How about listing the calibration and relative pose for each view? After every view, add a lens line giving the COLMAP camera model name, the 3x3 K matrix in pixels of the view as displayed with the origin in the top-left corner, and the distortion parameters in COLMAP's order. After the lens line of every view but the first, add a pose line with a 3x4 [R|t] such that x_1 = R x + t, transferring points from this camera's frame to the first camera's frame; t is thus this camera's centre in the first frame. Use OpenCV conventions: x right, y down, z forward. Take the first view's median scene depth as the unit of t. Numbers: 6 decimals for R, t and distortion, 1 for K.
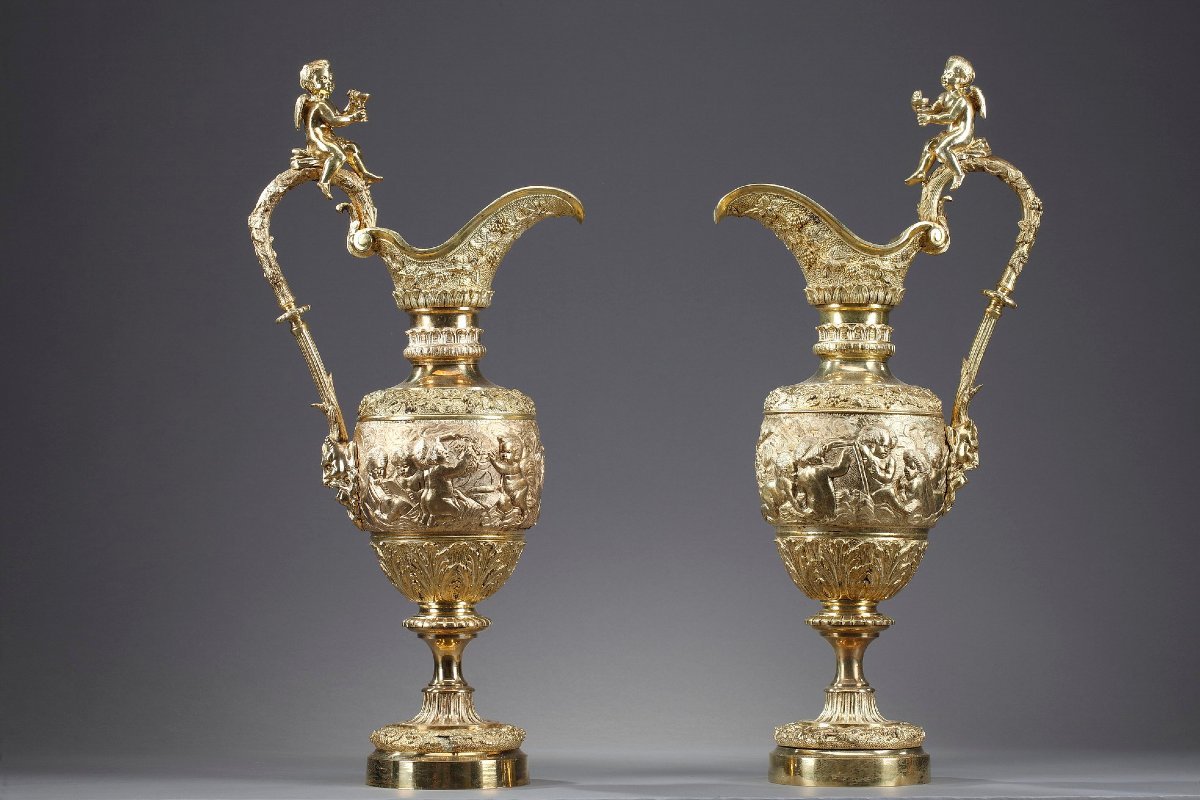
lens RADIAL K [[3593.6, 0, 599.4], [0, 3593.6, 400.0], [0, 0, 1]] dist [-0.052480, 0.000000]
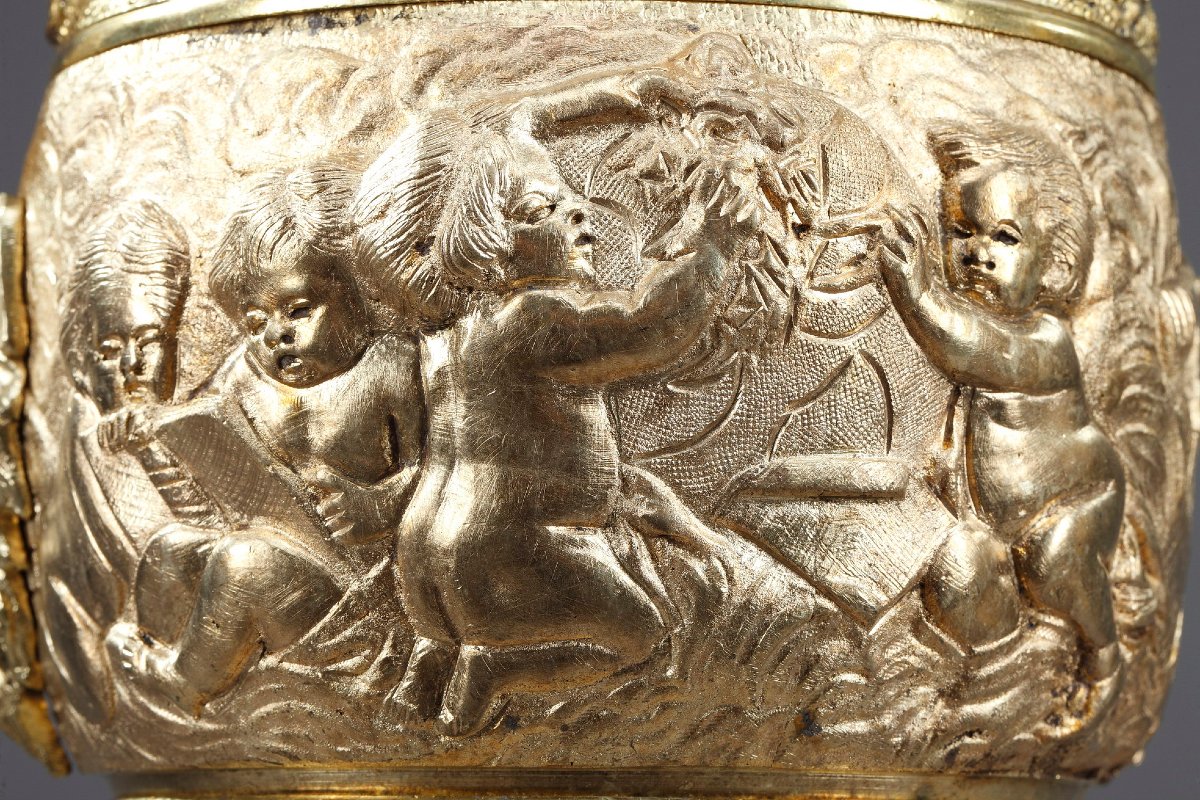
lens RADIAL K [[3593.6, 0, 601.3], [0, 3593.6, 401.5], [0, 0, 1]] dist [-0.052480, 0.000000]
pose [[0.997221, 0.010380, -0.073780, -0.030860], [-0.019566, 0.991977, -0.124898, 0.040095], [0.071891, 0.125994, 0.989423, 0.855087]]
